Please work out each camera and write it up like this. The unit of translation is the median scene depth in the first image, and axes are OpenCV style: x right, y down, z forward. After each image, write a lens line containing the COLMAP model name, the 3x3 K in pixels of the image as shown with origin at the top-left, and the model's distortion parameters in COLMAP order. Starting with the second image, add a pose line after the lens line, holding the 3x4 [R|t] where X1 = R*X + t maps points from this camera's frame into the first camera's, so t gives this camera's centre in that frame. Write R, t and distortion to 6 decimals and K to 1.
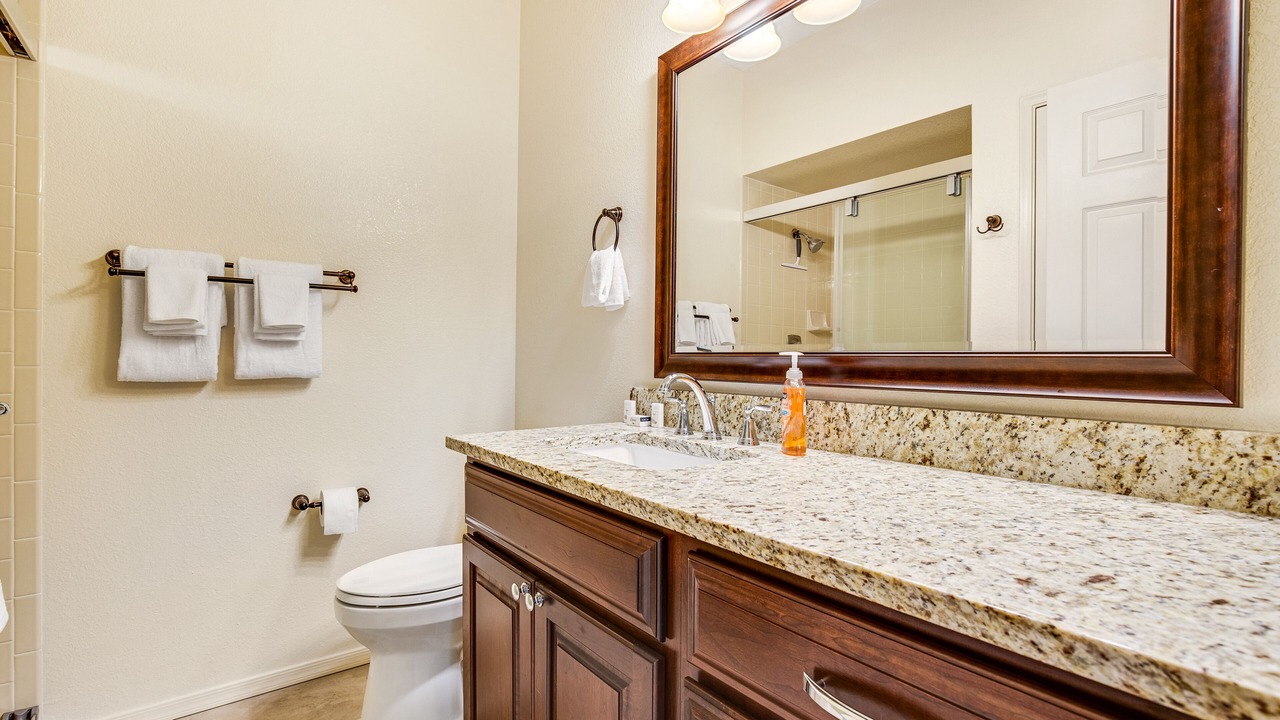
lens RADIAL K [[589.5, 0, 637.4], [0, 589.5, 359.0], [0, 0, 1]] dist [-0.002737, -0.000109]
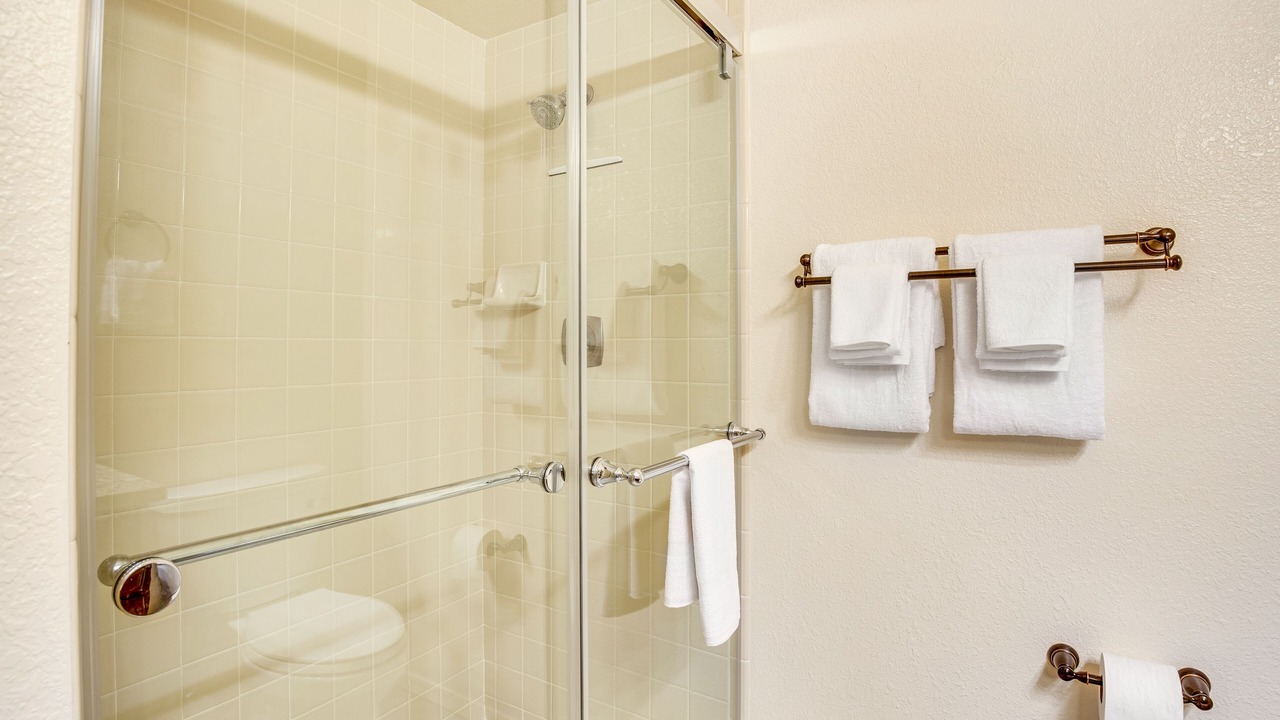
lens RADIAL K [[617.6, 0, 637.4], [0, 617.6, 345.8], [0, 0, 1]] dist [-0.035866, -0.000602]
pose [[0.341503, -0.006641, -0.939857, -0.191504], [0.002359, 0.999978, -0.006208, -0.055019], [0.939878, -0.000097, 0.341511, 0.469102]]
